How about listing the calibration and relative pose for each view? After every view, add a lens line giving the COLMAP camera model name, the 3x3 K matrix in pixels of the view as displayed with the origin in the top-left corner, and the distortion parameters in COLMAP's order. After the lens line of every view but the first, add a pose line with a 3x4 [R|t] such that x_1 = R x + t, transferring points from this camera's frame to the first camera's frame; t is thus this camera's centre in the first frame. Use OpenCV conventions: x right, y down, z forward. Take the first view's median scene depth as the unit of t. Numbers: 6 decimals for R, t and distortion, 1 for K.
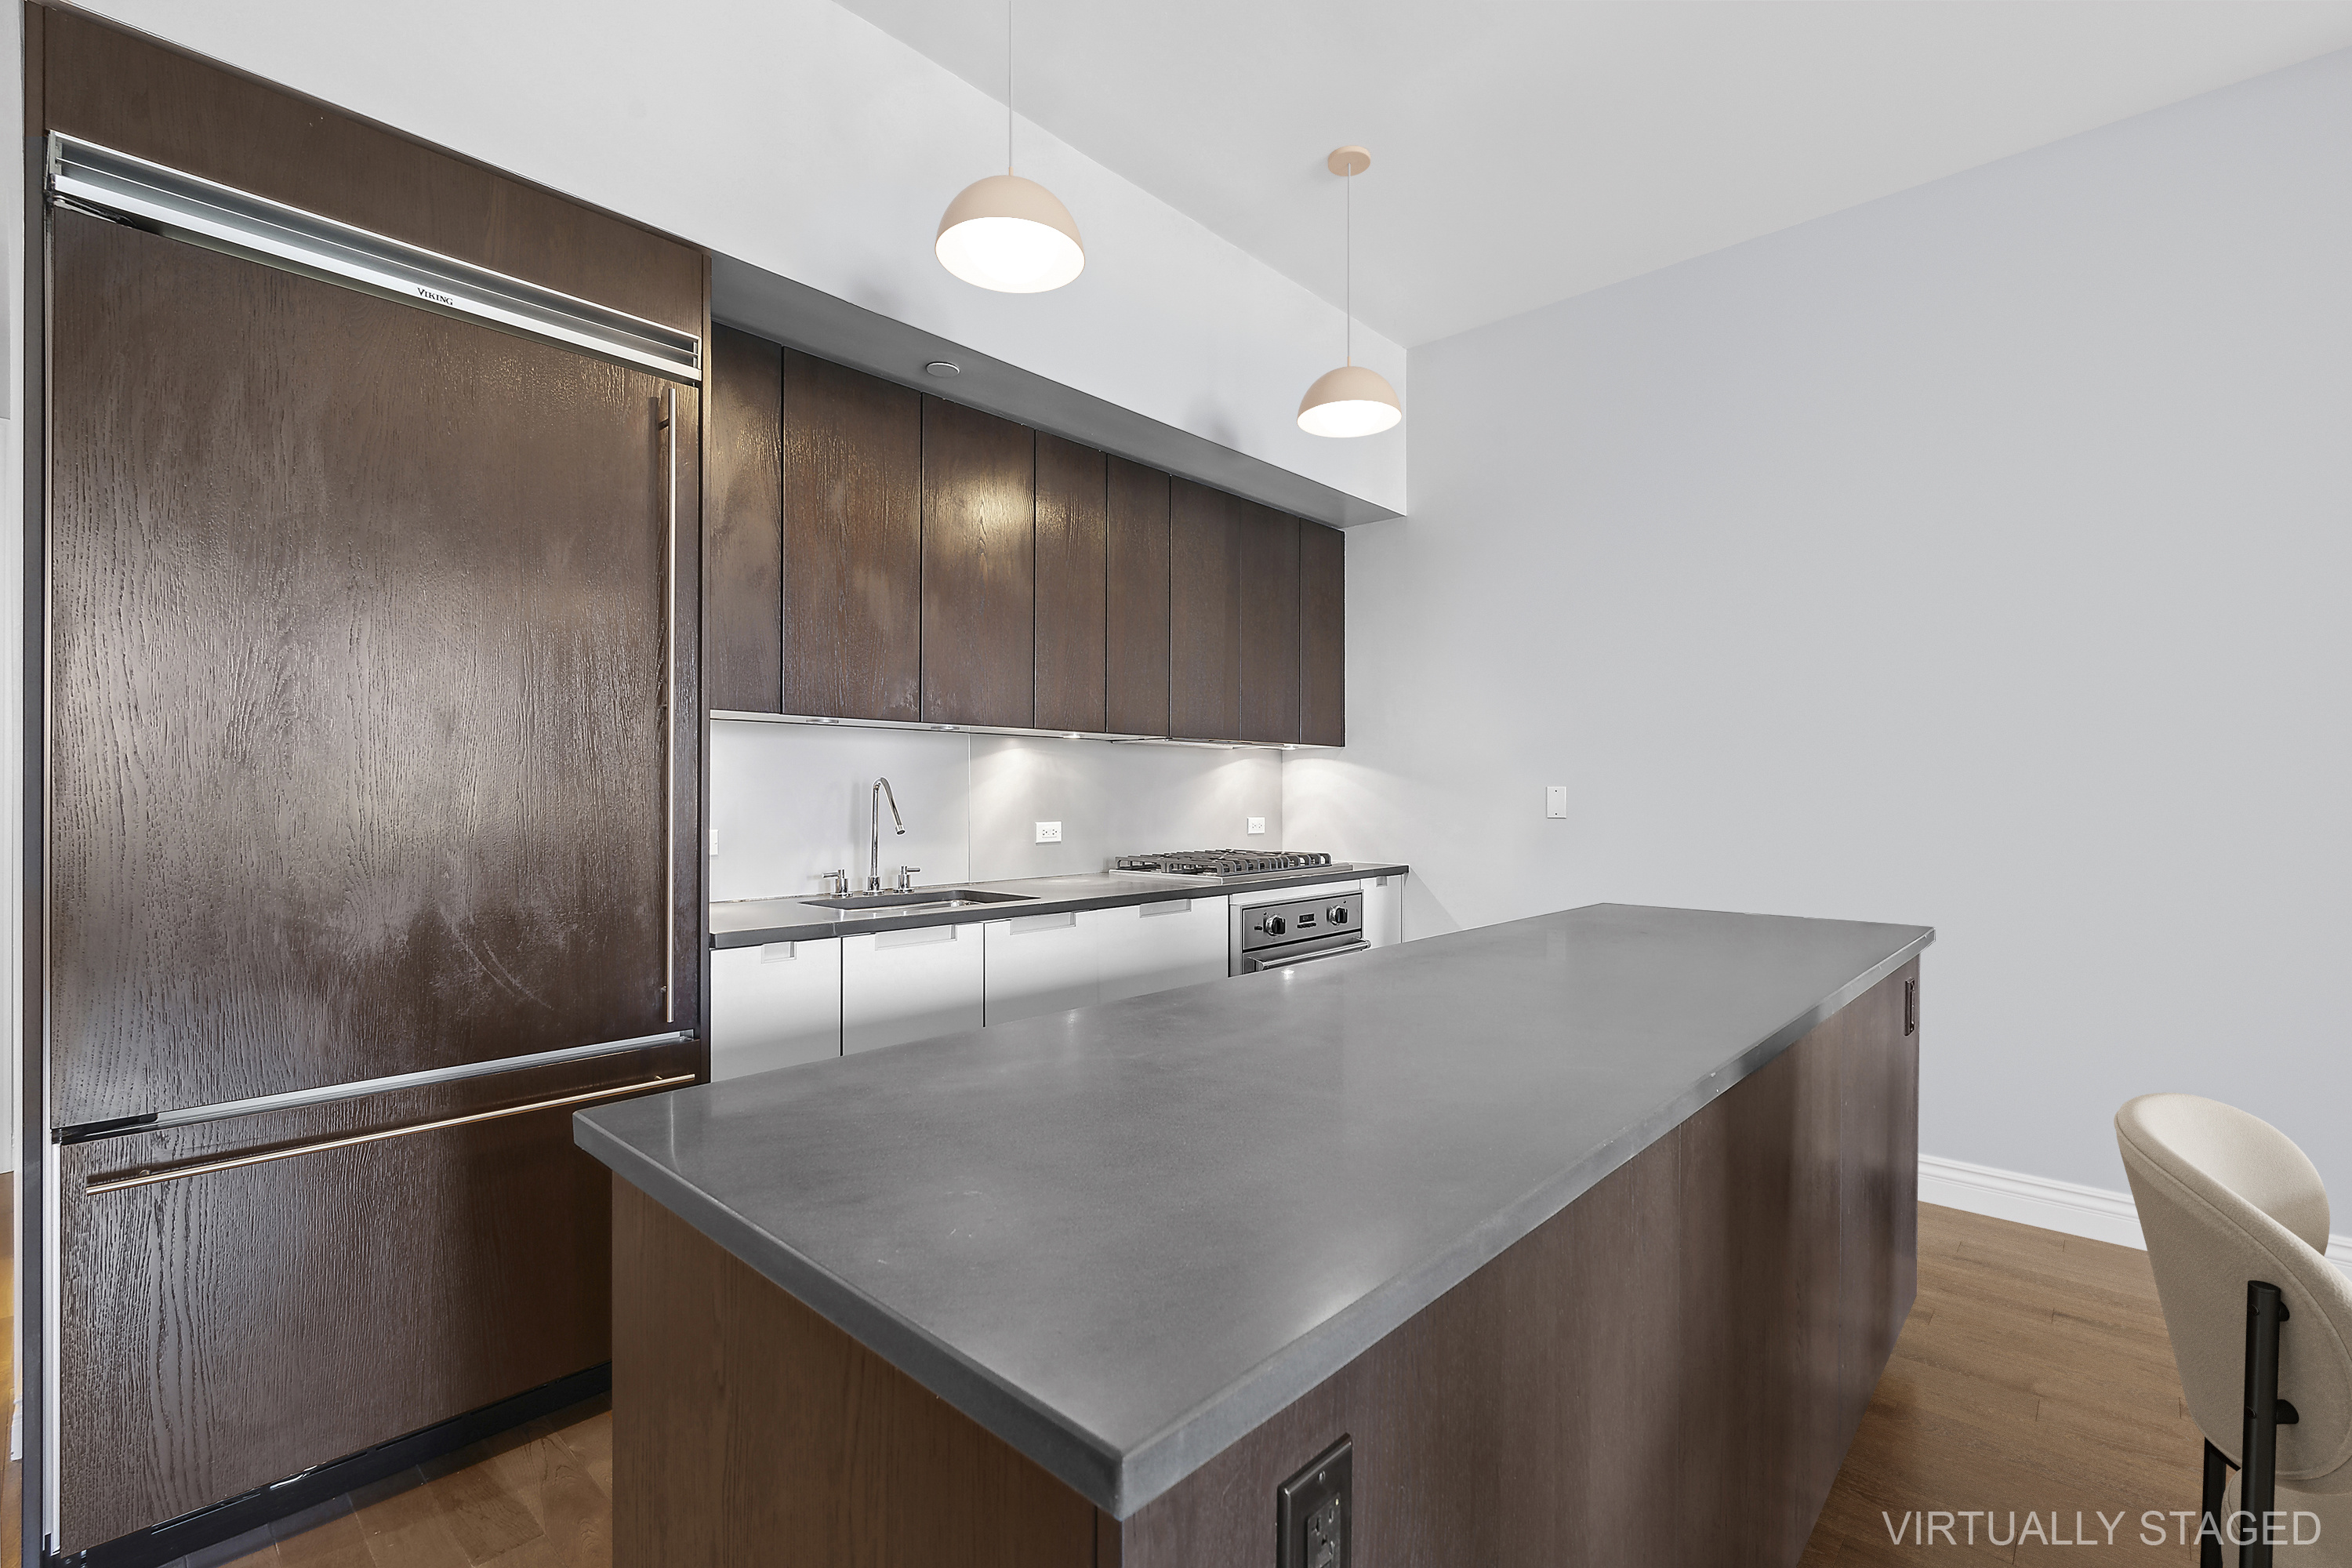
lens RADIAL K [[1043.5, 0, 1177.9], [0, 1043.5, 792.9], [0, 0, 1]] dist [0.005034, -0.000873]
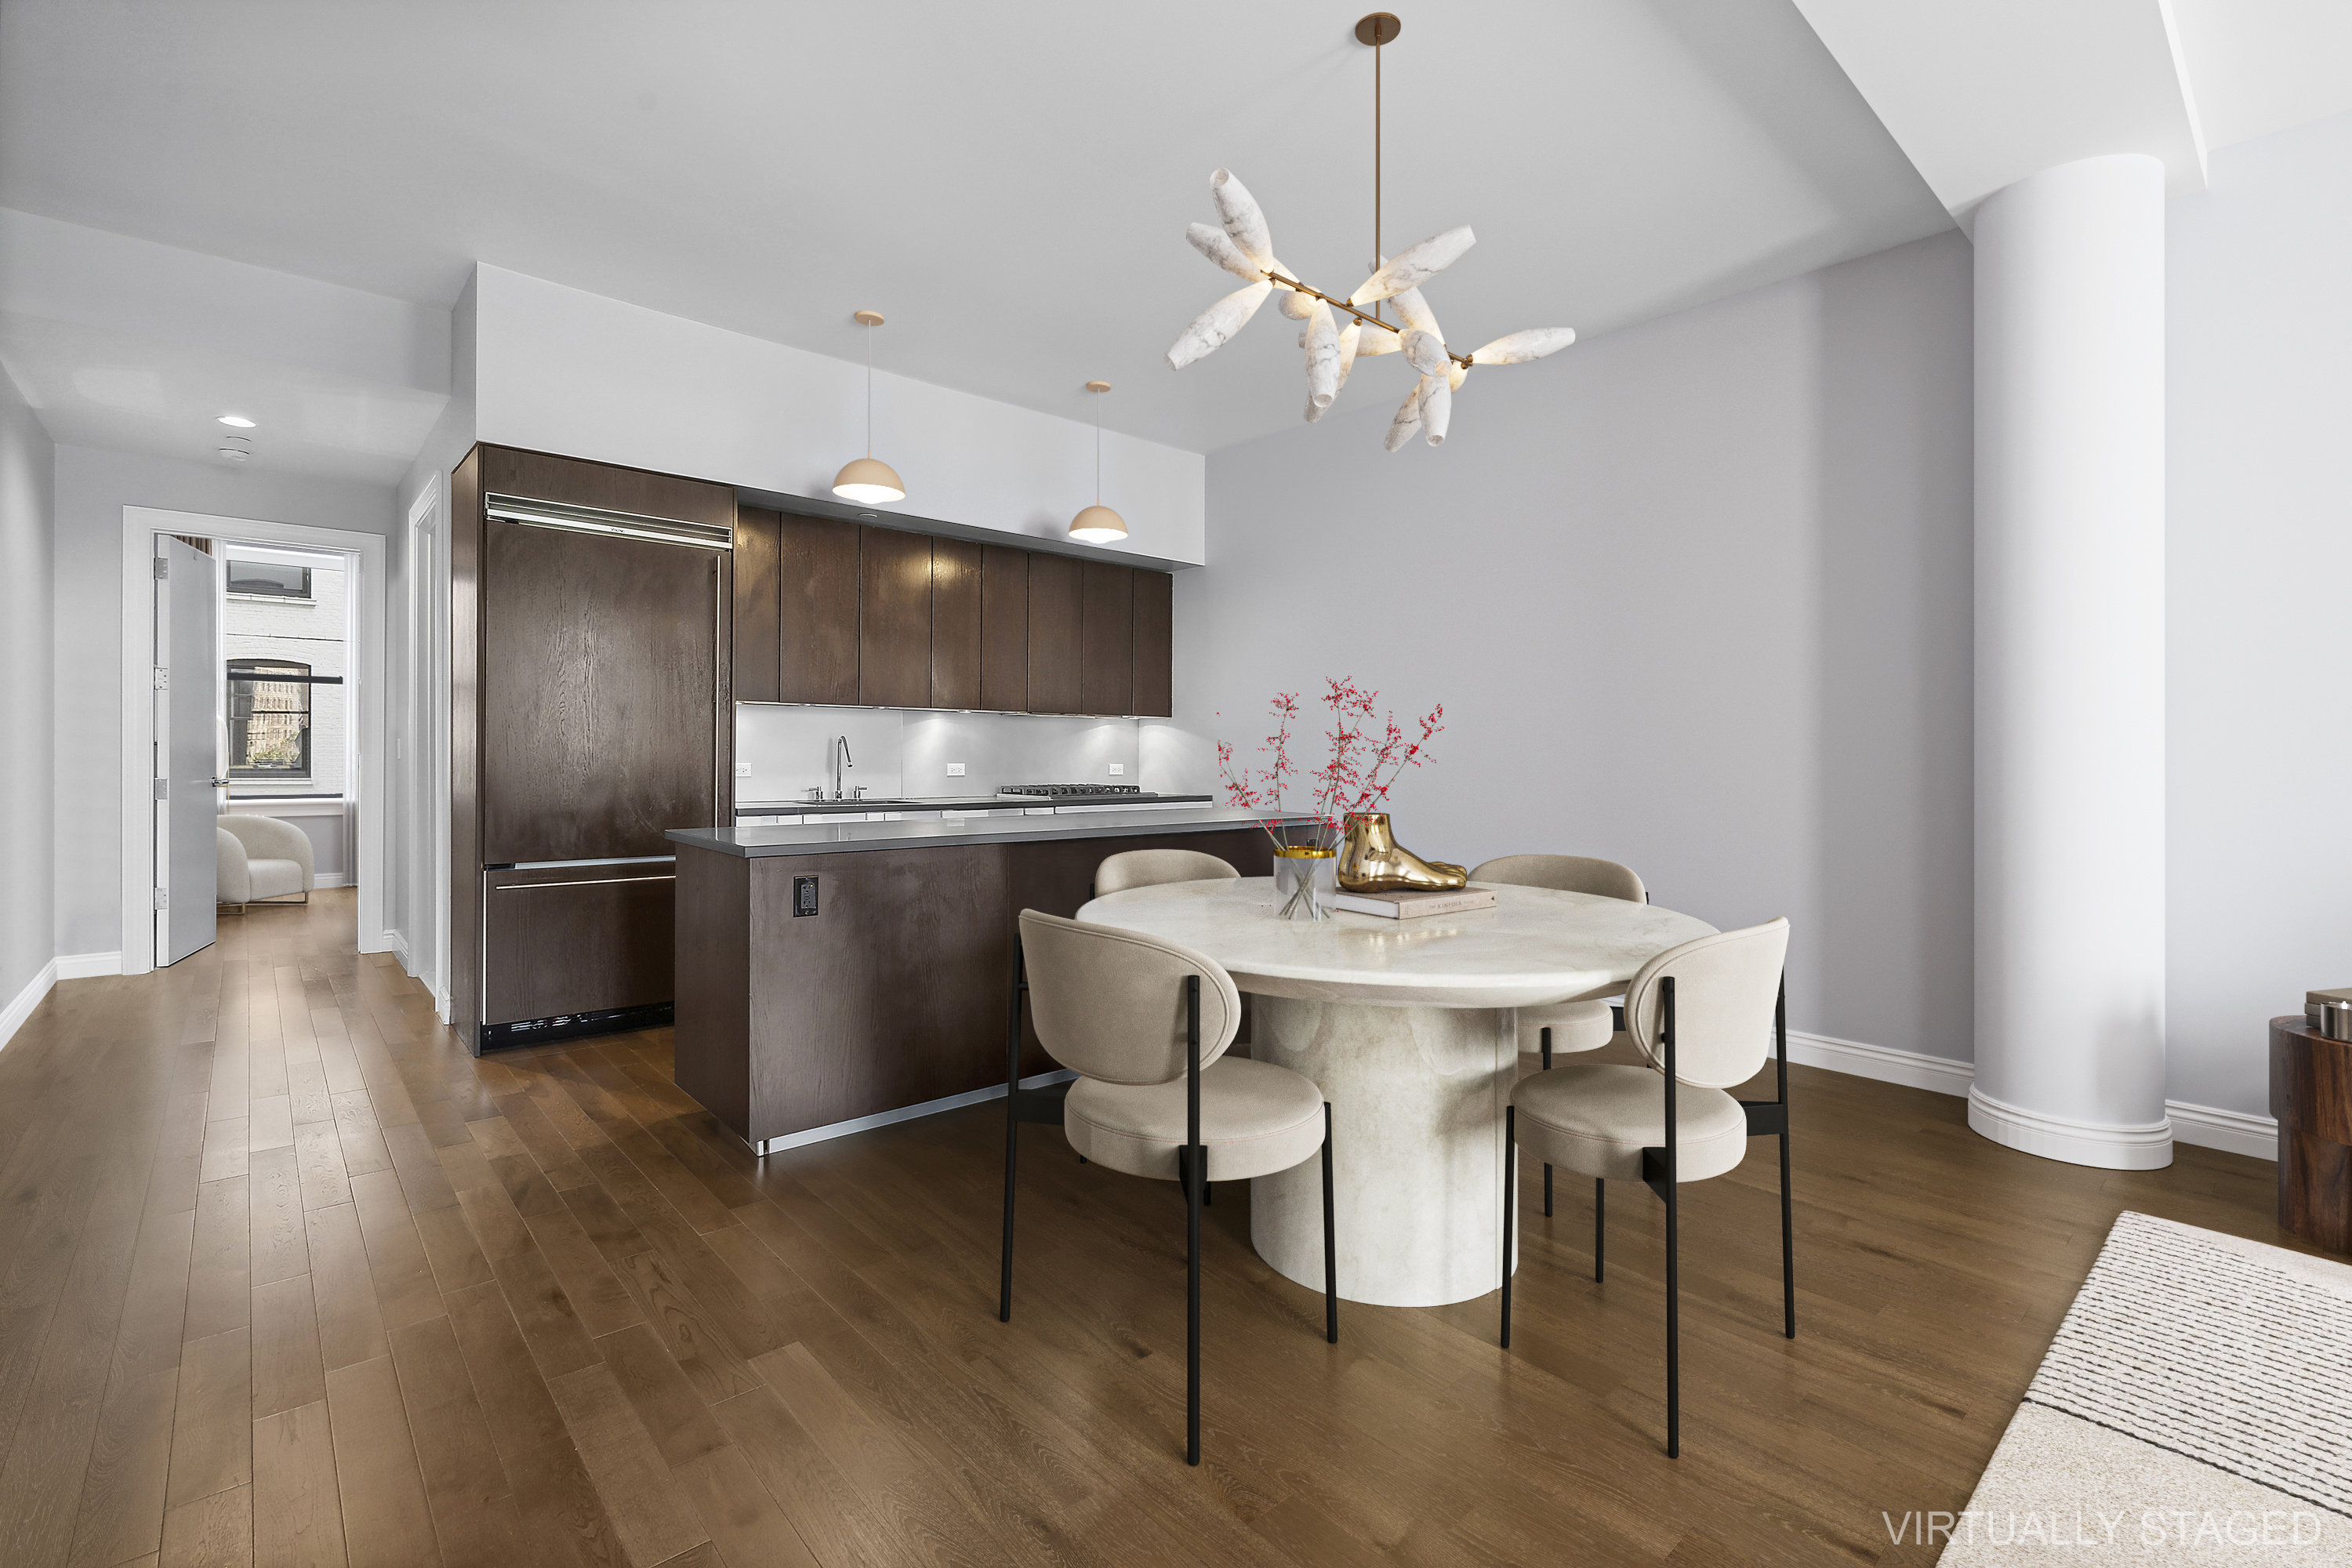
lens RADIAL K [[1043.5, 0, 1177.7], [0, 1043.5, 760.6], [0, 0, 1]] dist [0.005034, -0.000873]
pose [[0.995265, 0.003824, -0.097126, 0.474693], [-0.003454, 0.999986, 0.003977, 0.018897], [0.097140, -0.003622, 0.995264, -0.746496]]
